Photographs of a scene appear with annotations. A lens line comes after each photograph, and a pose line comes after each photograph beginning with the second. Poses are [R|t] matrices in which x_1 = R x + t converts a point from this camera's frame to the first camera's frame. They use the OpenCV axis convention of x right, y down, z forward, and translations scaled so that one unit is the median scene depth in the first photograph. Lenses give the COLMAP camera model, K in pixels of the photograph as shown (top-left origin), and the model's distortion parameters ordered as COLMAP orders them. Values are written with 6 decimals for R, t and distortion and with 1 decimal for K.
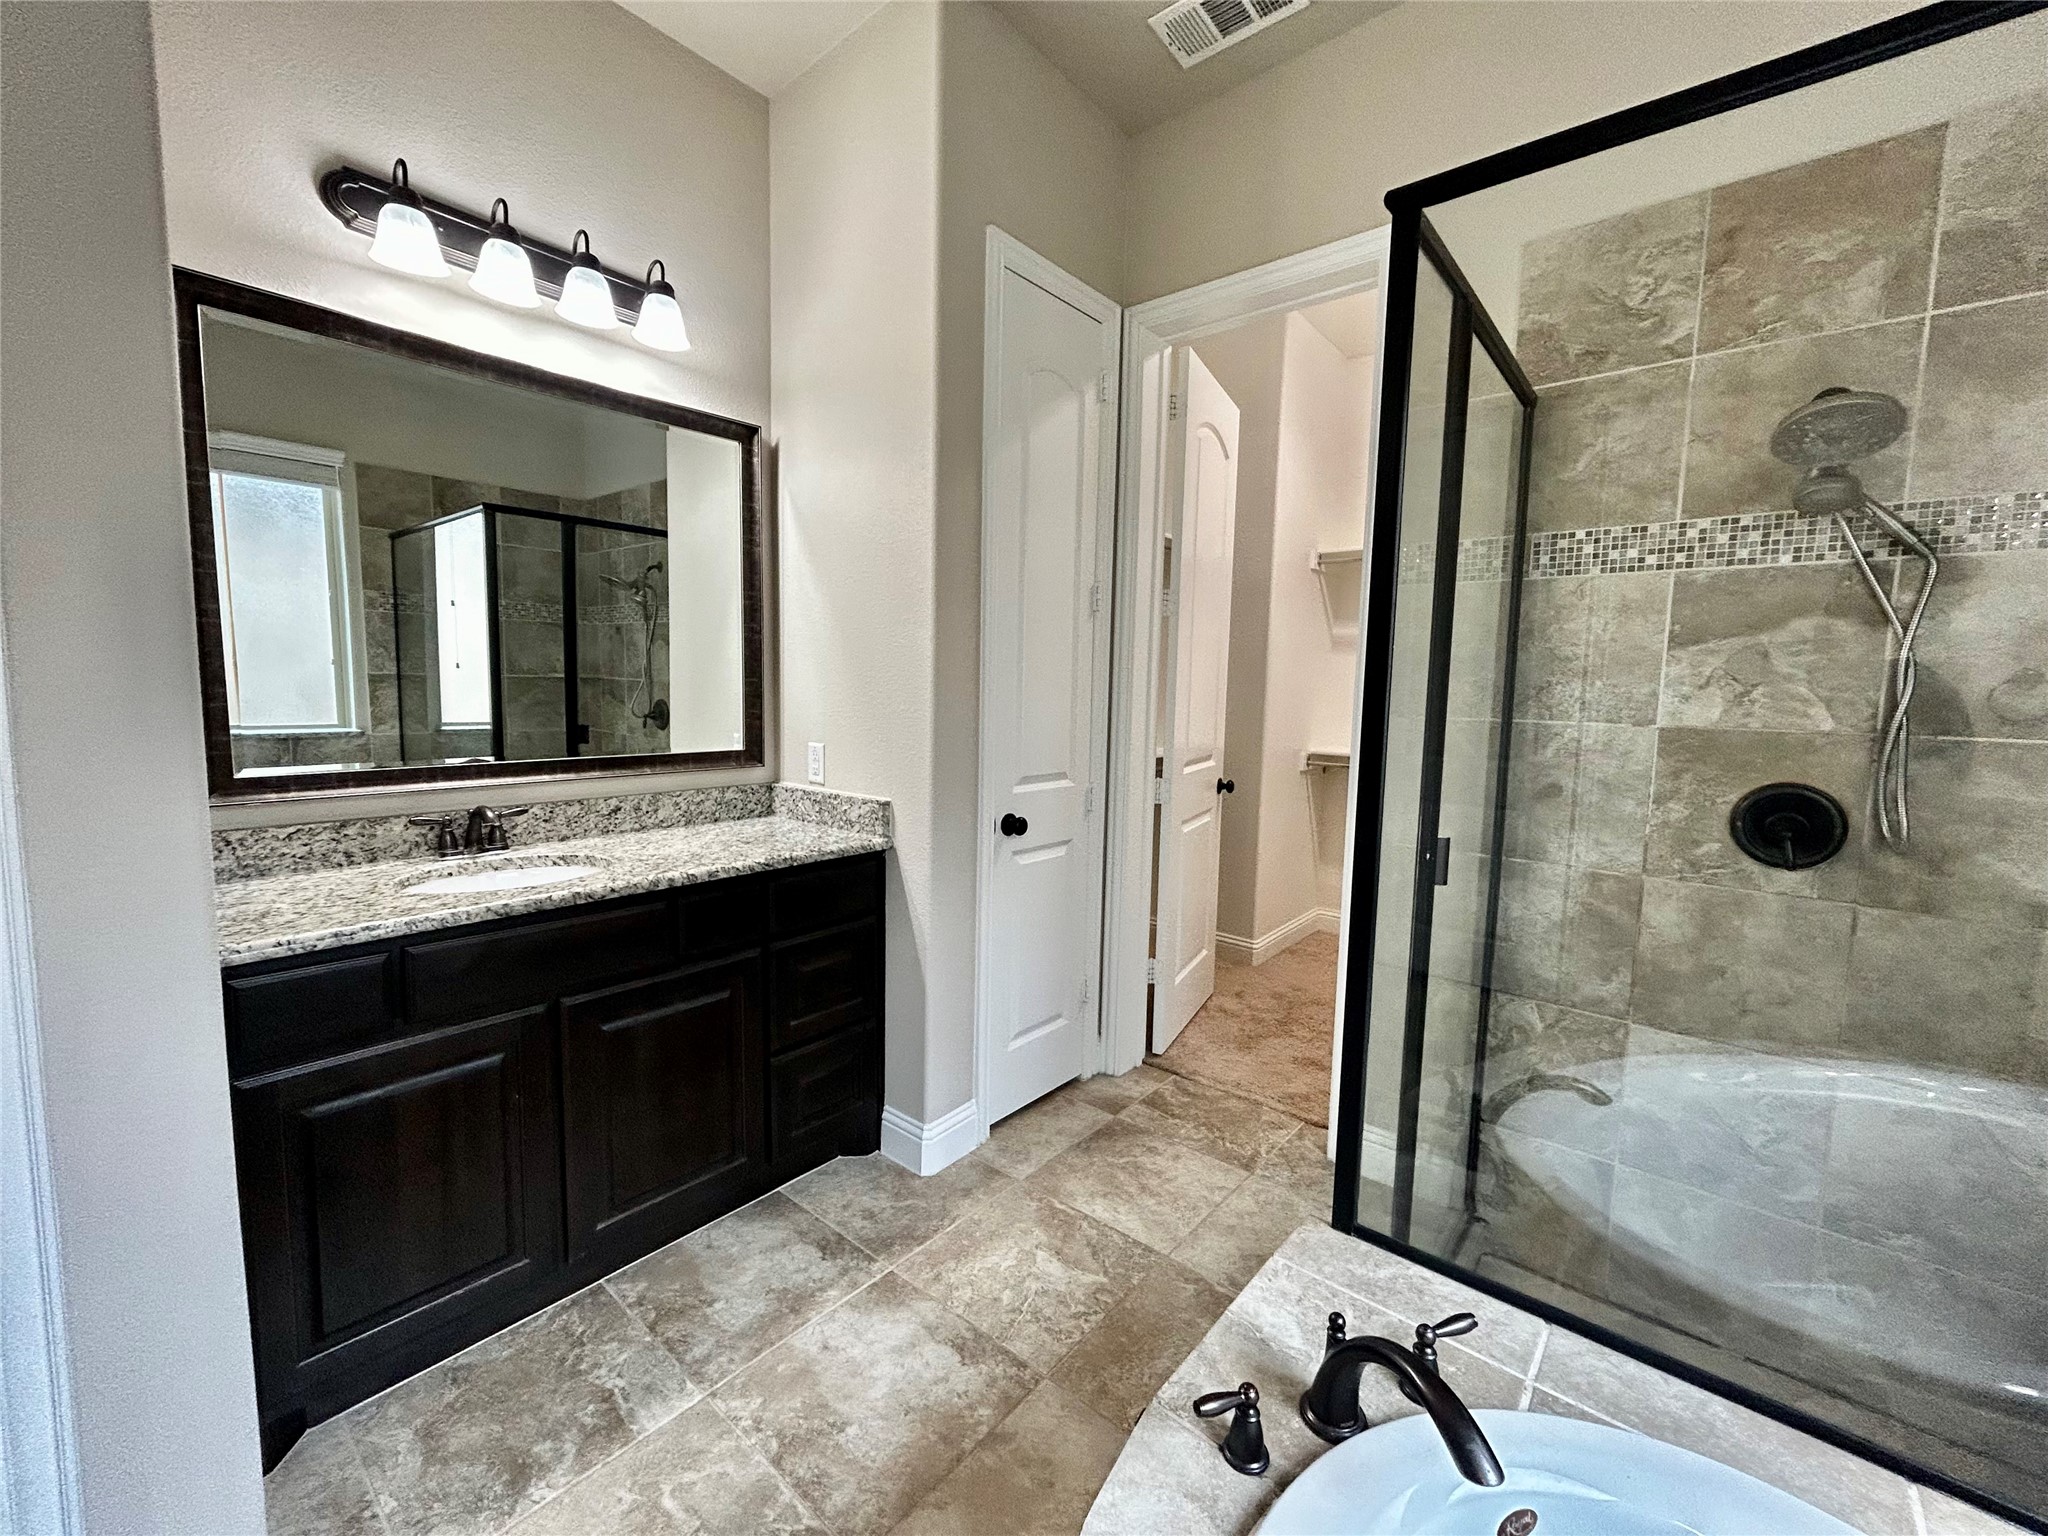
lens RADIAL K [[830.8, 0, 1032.3], [0, 830.8, 761.1], [0, 0, 1]] dist [-0.002106, 0.001902]
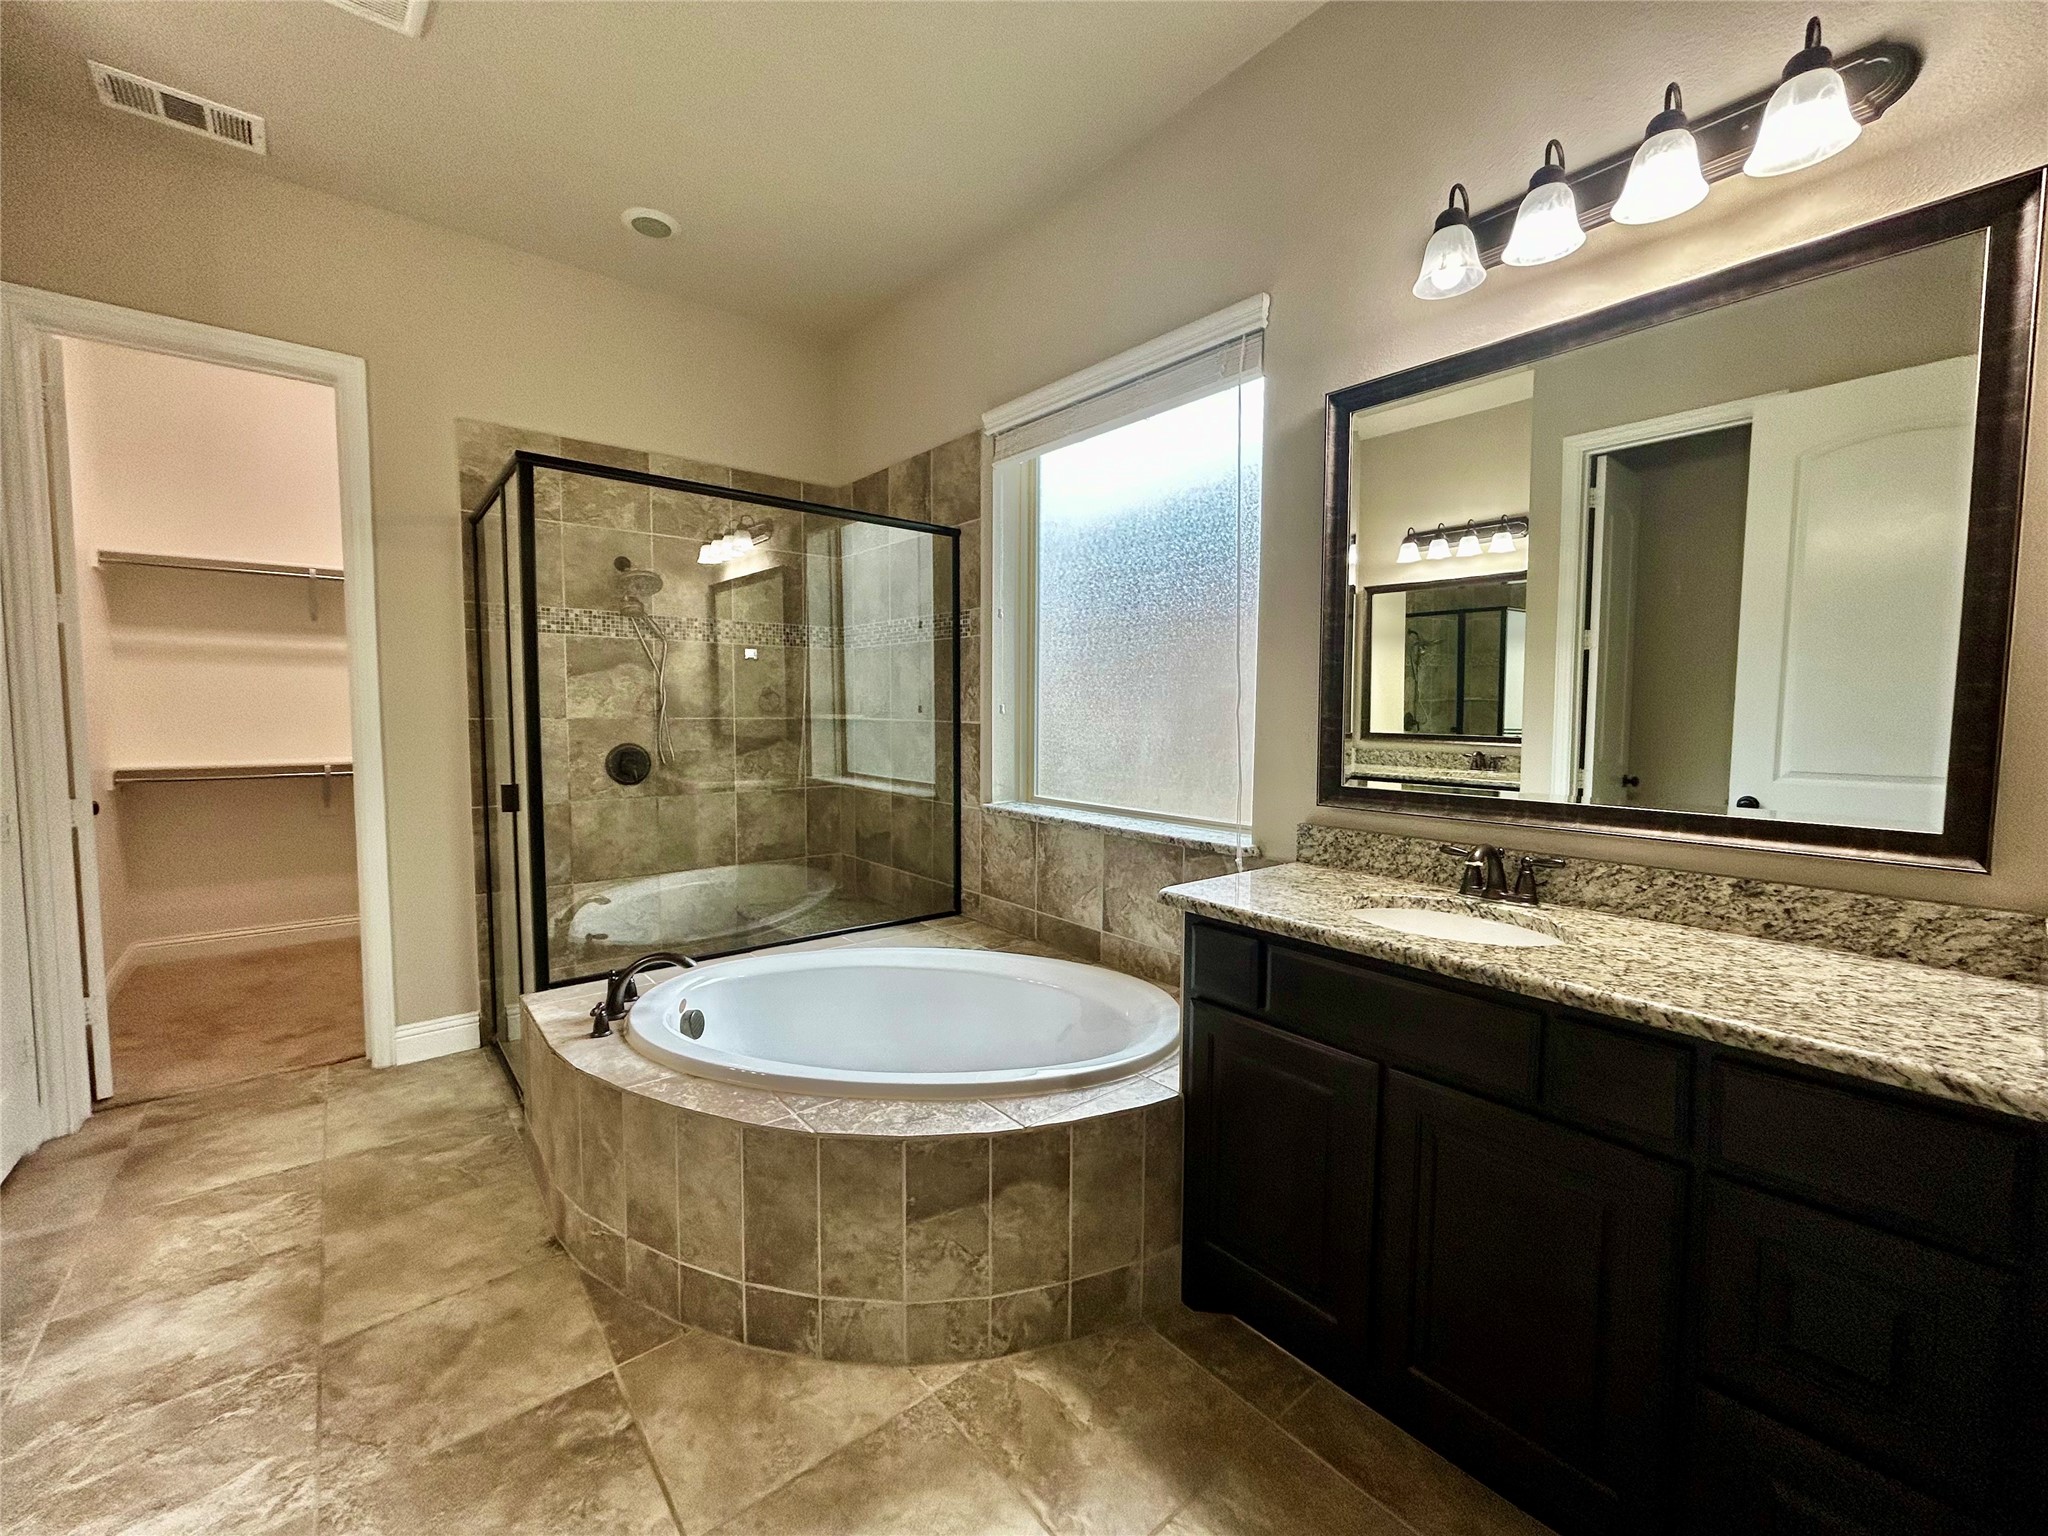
lens RADIAL K [[830.8, 0, 1027.2], [0, 830.8, 758.6], [0, 0, 1]] dist [-0.002106, 0.001902]
pose [[0.174276, -0.084456, 0.981068, -0.908759], [0.091005, 0.993432, 0.069354, 0.011351], [-0.980482, 0.077195, 0.180818, -0.332864]]
